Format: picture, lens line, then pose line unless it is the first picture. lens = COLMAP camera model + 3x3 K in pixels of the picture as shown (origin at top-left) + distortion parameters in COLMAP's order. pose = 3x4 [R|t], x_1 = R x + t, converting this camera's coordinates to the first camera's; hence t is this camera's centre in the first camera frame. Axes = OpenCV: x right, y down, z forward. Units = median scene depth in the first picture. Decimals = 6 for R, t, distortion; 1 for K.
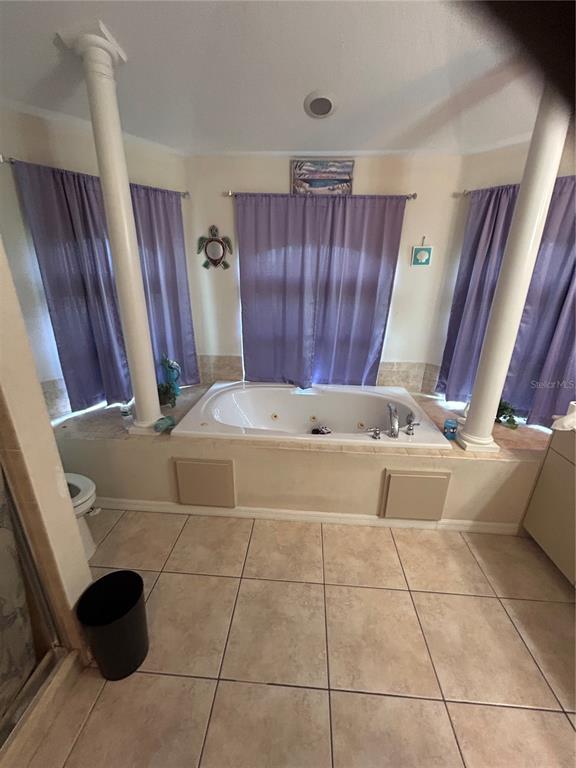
lens RADIAL K [[311.8, 0, 287.1], [0, 311.8, 384.2], [0, 0, 1]] dist [-0.002475, 0.000090]
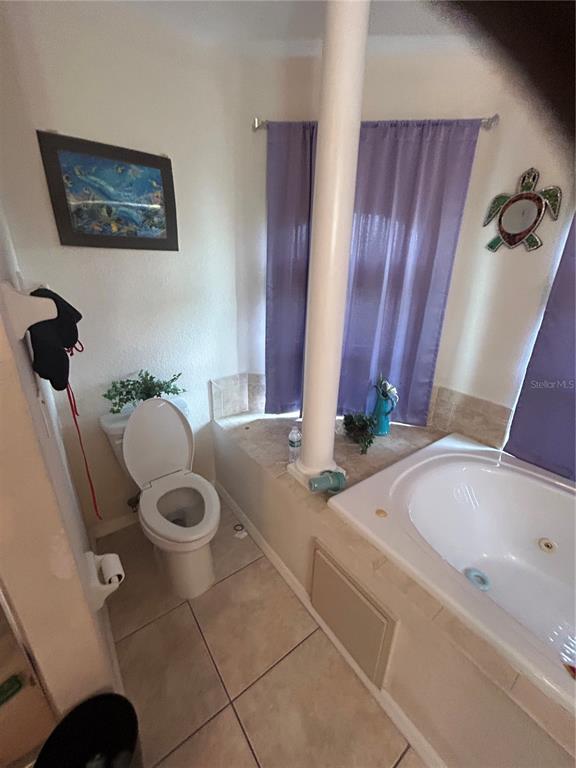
lens RADIAL K [[311.8, 0, 286.8], [0, 311.8, 383.8], [0, 0, 1]] dist [-0.002475, 0.000090]
pose [[0.649495, 0.270074, -0.710785, -0.027397], [-0.271646, 0.955521, 0.114843, -0.098178], [0.710186, 0.118492, 0.693971, 0.359657]]
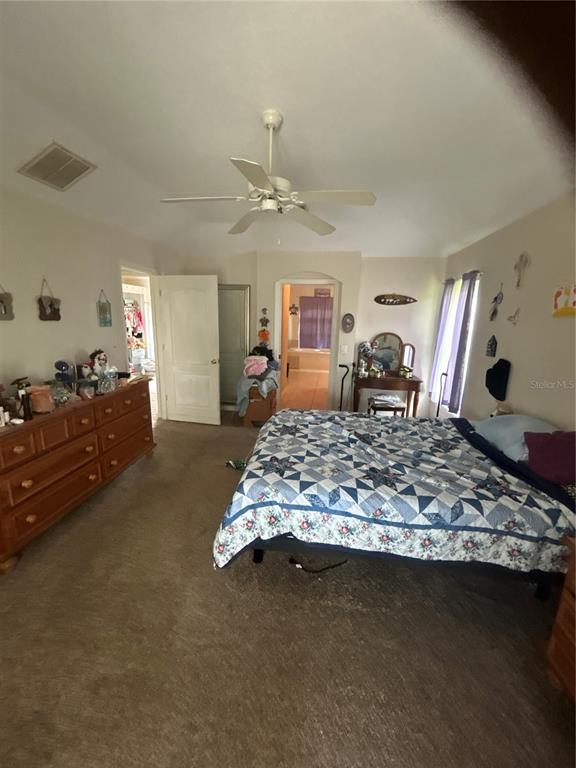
lens RADIAL K [[311.8, 0, 286.7], [0, 311.8, 384.3], [0, 0, 1]] dist [-0.002475, 0.000090]
pose [[0.998138, 0.022915, -0.056533, -0.083629], [-0.030295, 0.990604, -0.133364, 0.935341], [0.052946, 0.134828, 0.989453, -2.541190]]
